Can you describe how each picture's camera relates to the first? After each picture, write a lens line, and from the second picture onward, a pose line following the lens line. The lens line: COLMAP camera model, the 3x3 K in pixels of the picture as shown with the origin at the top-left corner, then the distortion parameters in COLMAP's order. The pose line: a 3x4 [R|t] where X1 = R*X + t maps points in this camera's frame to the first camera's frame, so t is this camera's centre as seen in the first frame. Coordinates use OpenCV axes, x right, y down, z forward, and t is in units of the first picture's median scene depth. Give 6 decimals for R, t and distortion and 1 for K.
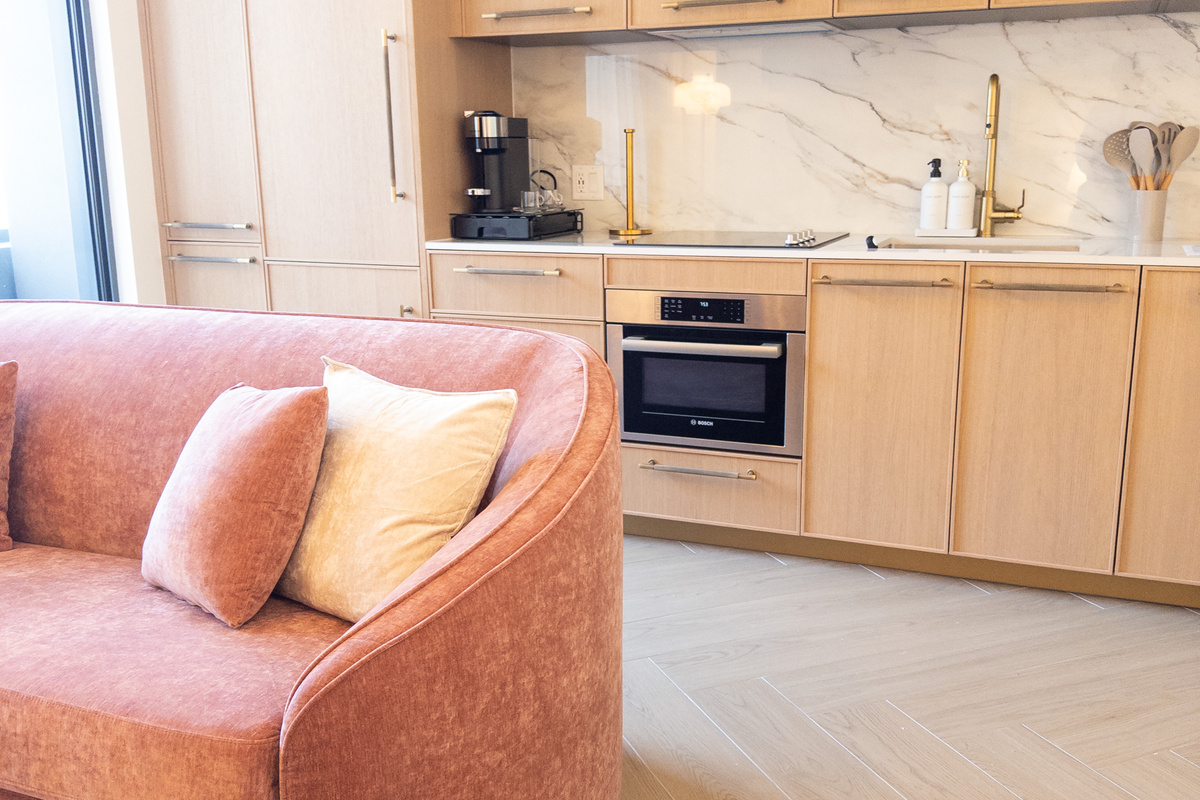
lens RADIAL K [[1116.1, 0, 595.1], [0, 1116.1, 402.0], [0, 0, 1]] dist [0.178275, -0.371951]
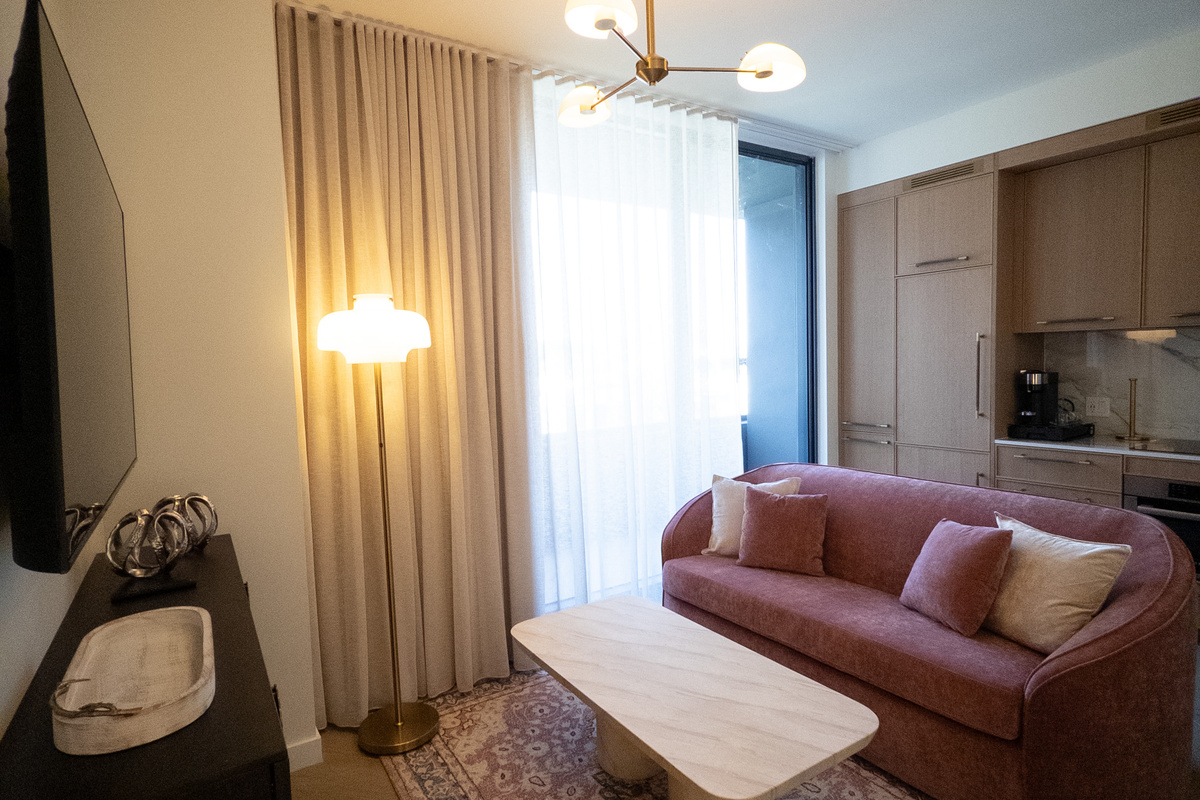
lens RADIAL K [[630.7, 0, 600.0], [0, 630.7, 400.0], [0, 0, 1]] dist [-0.001885, -0.000045]
pose [[0.833897, 0.023122, -0.551436, -0.123247], [-0.102983, 0.988094, -0.114302, -0.020663], [0.542227, 0.152104, 0.826350, -0.230286]]
